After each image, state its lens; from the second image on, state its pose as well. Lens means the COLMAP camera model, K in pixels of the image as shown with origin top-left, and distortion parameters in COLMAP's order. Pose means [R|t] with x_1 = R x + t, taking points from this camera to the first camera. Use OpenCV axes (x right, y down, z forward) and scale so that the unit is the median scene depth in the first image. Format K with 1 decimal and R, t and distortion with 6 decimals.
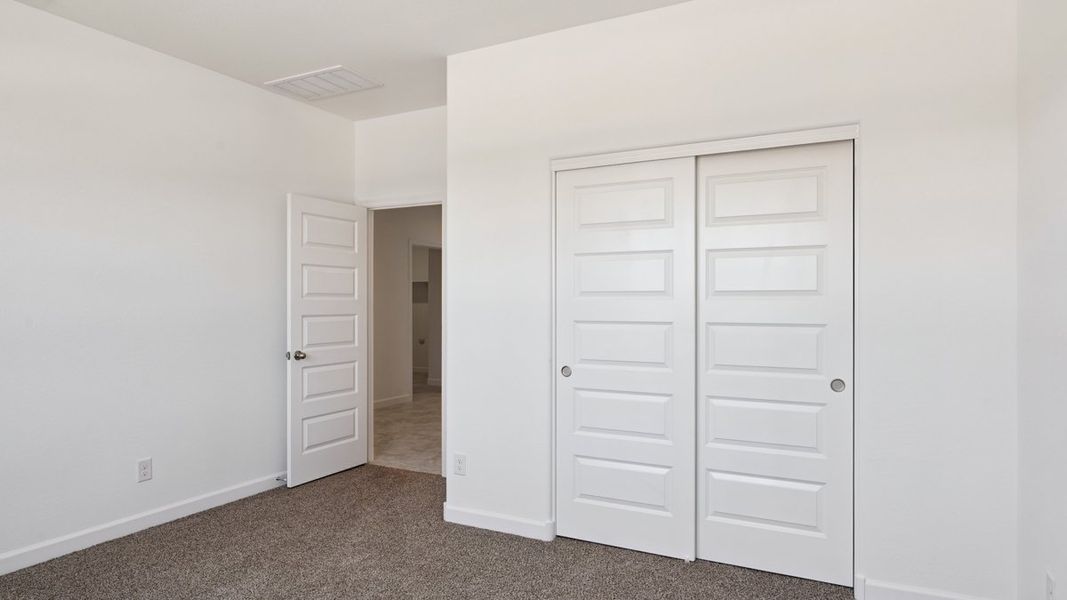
lens RADIAL K [[583.4, 0, 533.5], [0, 583.4, 300.0], [0, 0, 1]] dist [-0.044475, -0.000482]
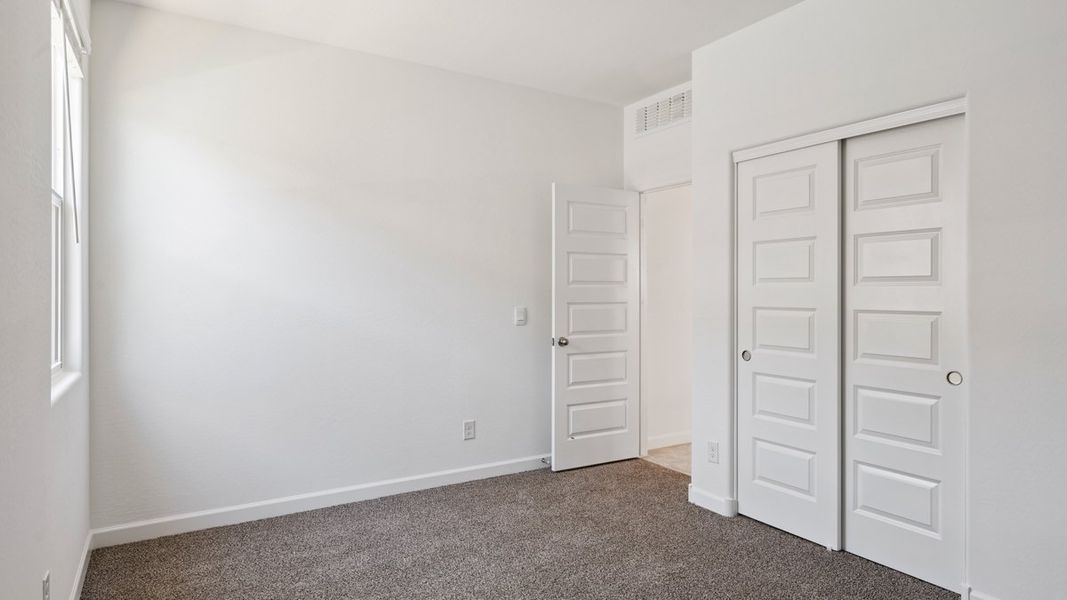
lens RADIAL K [[616.9, 0, 537.4], [0, 616.9, 298.2], [0, 0, 1]] dist [-0.002378, -0.000059]
pose [[0.857481, 0.001689, -0.514512, 0.373630], [0.006190, 0.999888, 0.013599, 0.001936], [0.514478, -0.014846, 0.857375, -0.161667]]
